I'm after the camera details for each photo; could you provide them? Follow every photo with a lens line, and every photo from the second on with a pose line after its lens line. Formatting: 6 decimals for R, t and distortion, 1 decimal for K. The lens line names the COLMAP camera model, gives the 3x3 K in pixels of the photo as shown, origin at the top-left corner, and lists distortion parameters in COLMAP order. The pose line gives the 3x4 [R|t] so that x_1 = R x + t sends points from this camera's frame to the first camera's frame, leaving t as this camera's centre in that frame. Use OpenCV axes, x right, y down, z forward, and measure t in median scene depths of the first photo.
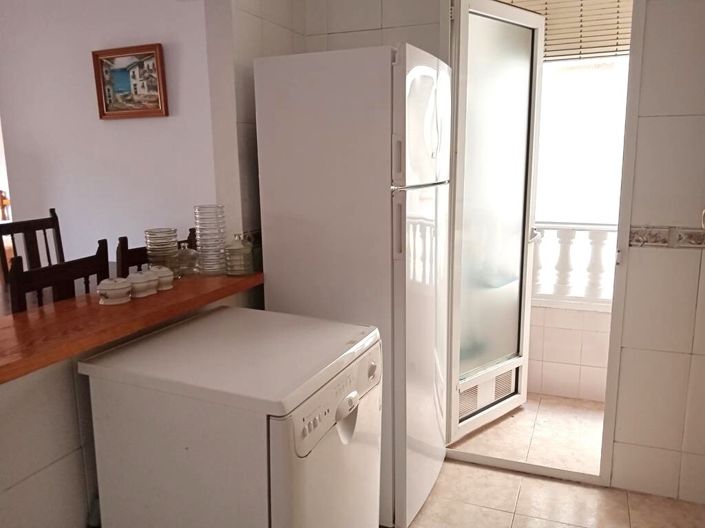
lens RADIAL K [[574.7, 0, 355.5], [0, 574.7, 257.3], [0, 0, 1]] dist [0.034143, -0.112854]
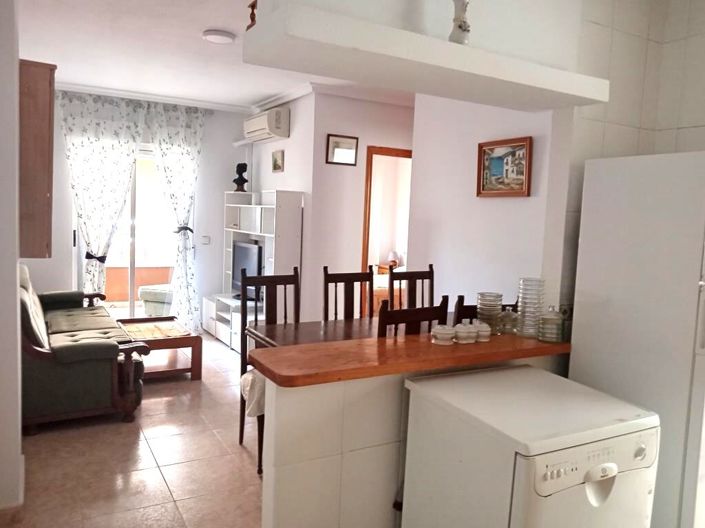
lens RADIAL K [[574.7, 0, 355.5], [0, 574.7, 257.3], [0, 0, 1]] dist [0.034143, -0.112854]
pose [[0.779191, 0.098184, -0.619048, 0.191392], [-0.157930, 0.986543, -0.042314, -0.025095], [0.606563, 0.130737, 0.784212, -0.164063]]
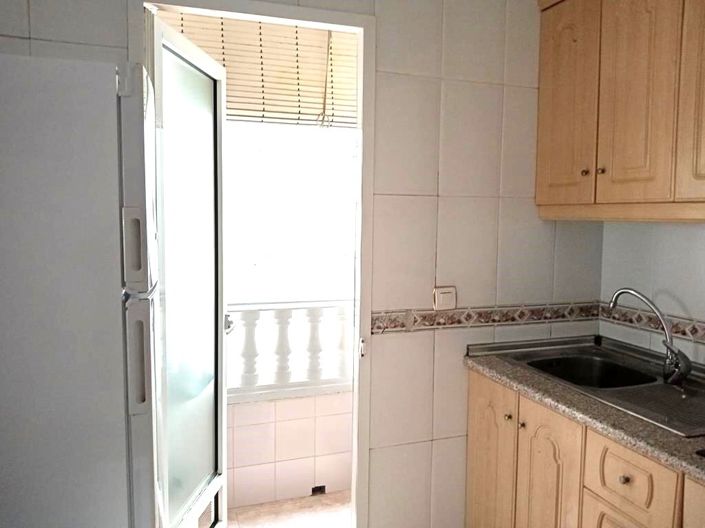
lens RADIAL K [[558.0, 0, 356.8], [0, 558.0, 258.5], [0, 0, 1]] dist [0.055939, -0.079382]
pose [[0.731445, -0.032215, 0.681139, -0.139234], [0.093977, 0.994114, -0.053901, -0.094644], [-0.675393, 0.103437, 0.730168, 0.368272]]
